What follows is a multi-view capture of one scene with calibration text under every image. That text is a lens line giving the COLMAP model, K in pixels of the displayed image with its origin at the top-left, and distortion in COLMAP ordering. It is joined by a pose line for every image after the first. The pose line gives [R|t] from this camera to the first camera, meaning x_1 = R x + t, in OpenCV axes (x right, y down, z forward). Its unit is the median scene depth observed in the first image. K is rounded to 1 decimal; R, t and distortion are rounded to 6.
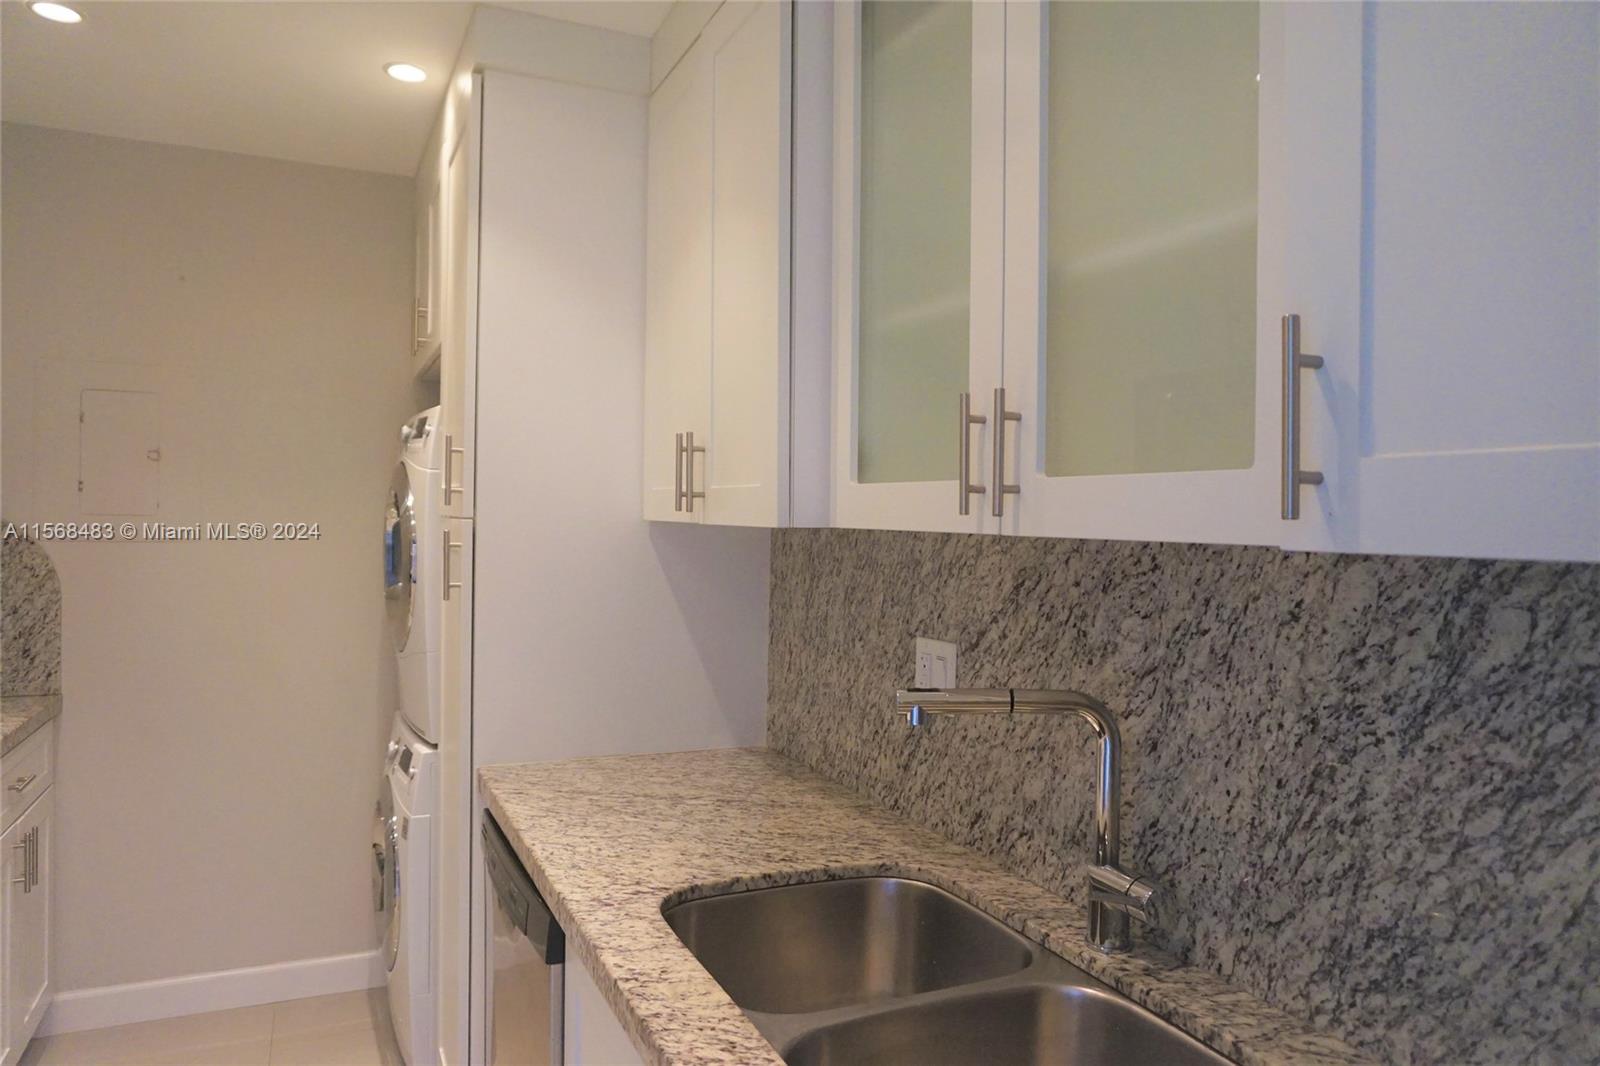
lens RADIAL K [[1118.8, 0, 818.9], [0, 1118.8, 539.2], [0, 0, 1]] dist [-0.052532, 0.036877]
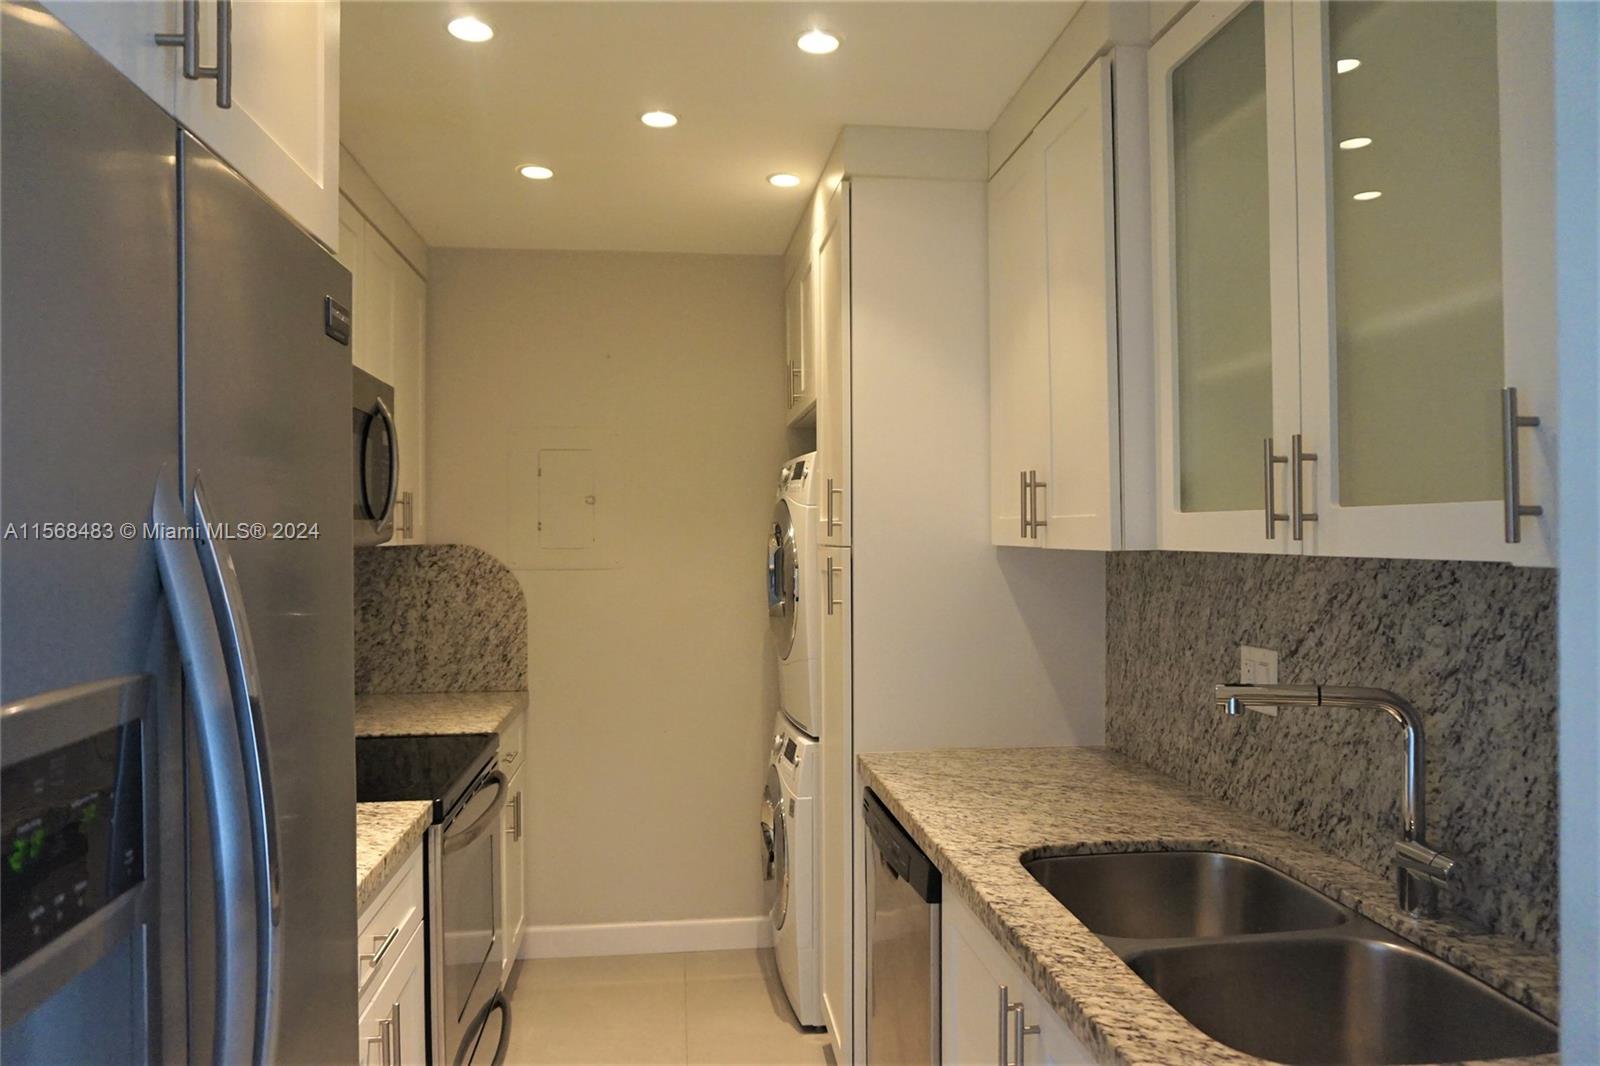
lens RADIAL K [[1092.3, 0, 800.0], [0, 1092.3, 533.0], [0, 0, 1]] dist [-0.047612, 0.042819]
pose [[0.950103, -0.023285, -0.311067, 0.008970], [0.015681, 0.999514, -0.026924, -0.003557], [0.311543, 0.020702, 0.950007, -0.200646]]
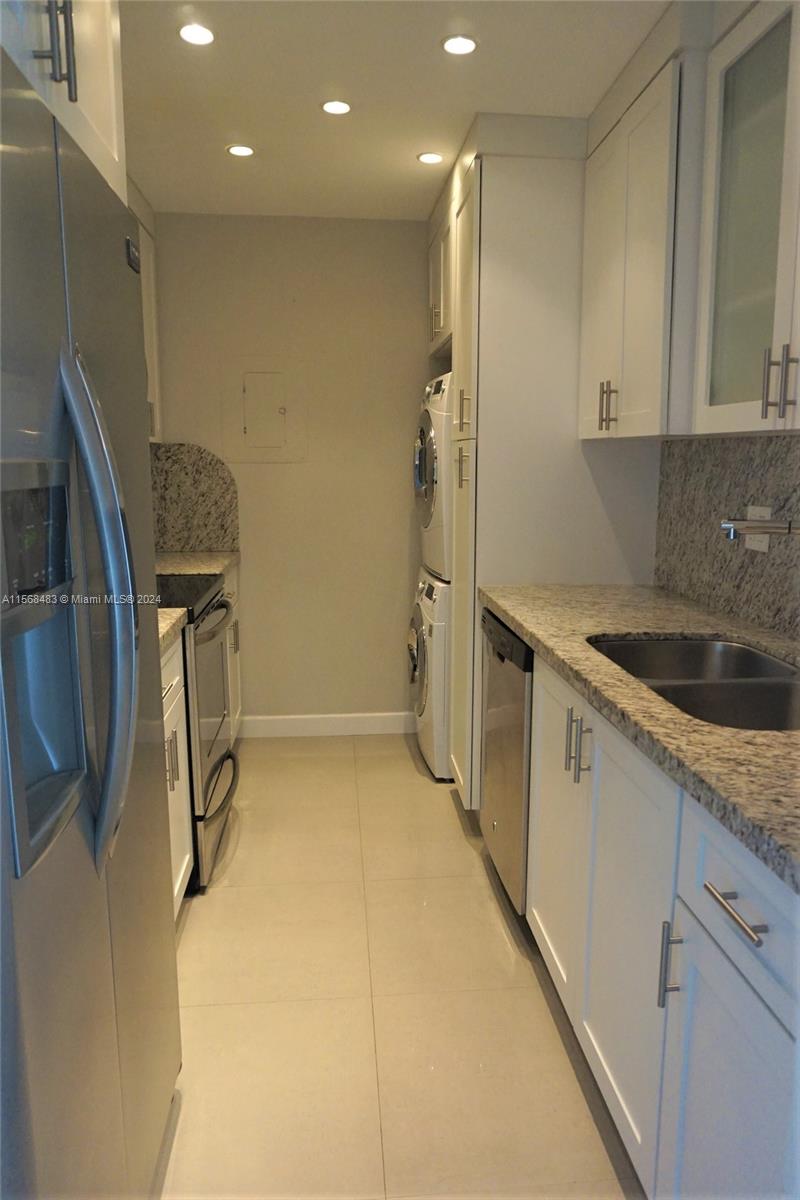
lens RADIAL K [[839.1, 0, 421.4], [0, 839.1, 595.7], [0, 0, 1]] dist [-0.052532, 0.036877]
pose [[0.945235, 0.040729, -0.323840, 0.040879], [0.005986, 0.989853, 0.141966, 0.048619], [0.326336, -0.136130, 0.935400, -0.331011]]
